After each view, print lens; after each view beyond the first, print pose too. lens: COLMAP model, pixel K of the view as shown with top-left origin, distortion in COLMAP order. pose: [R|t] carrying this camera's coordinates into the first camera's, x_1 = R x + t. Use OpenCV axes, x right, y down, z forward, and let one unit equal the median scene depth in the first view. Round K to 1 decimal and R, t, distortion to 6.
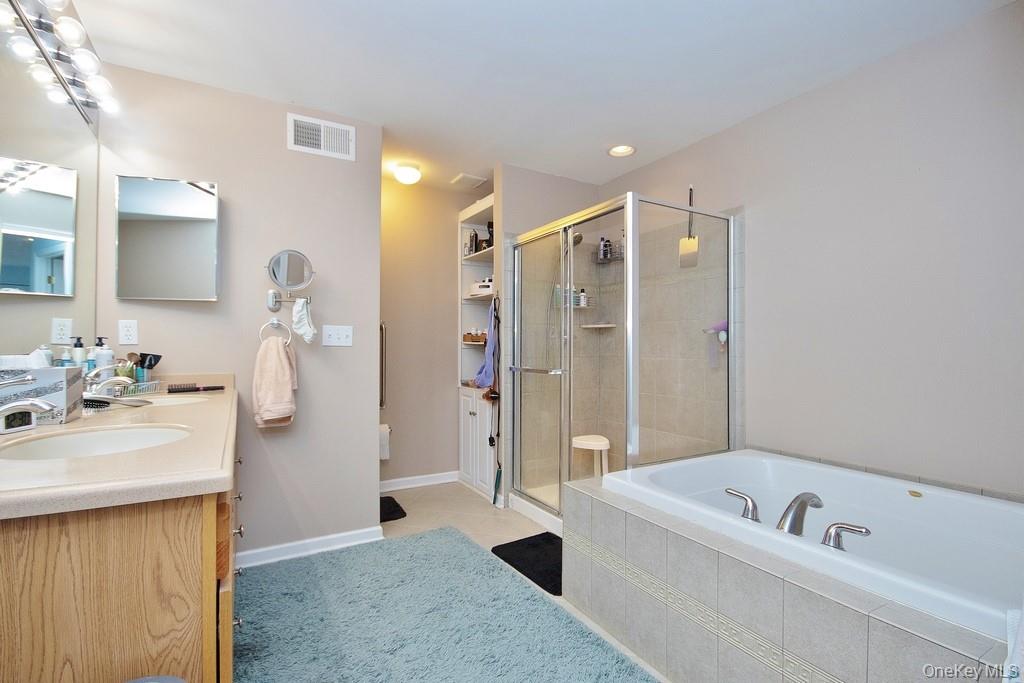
lens RADIAL K [[470.7, 0, 512.5], [0, 470.7, 345.1], [0, 0, 1]] dist [0.003293, -0.003542]
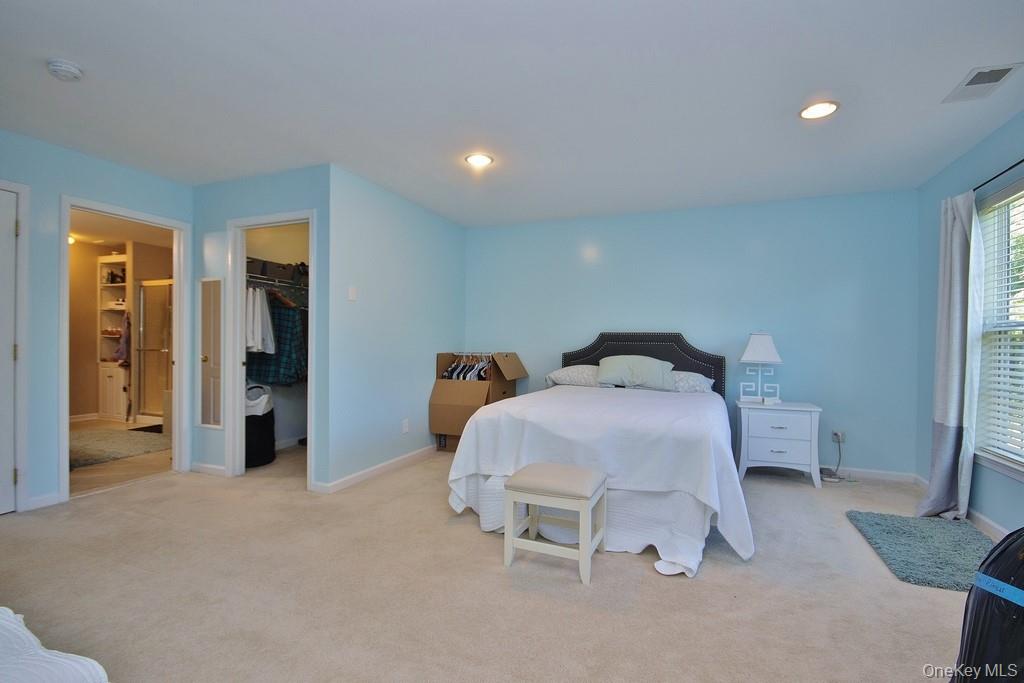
lens RADIAL K [[470.7, 0, 512.8], [0, 470.7, 345.2], [0, 0, 1]] dist [0.003293, -0.003542]
pose [[0.788566, 0.001799, 0.614947, 0.019505], [-0.009771, 0.999906, 0.009603, -0.002439], [-0.614872, -0.013581, 0.788510, -1.364144]]
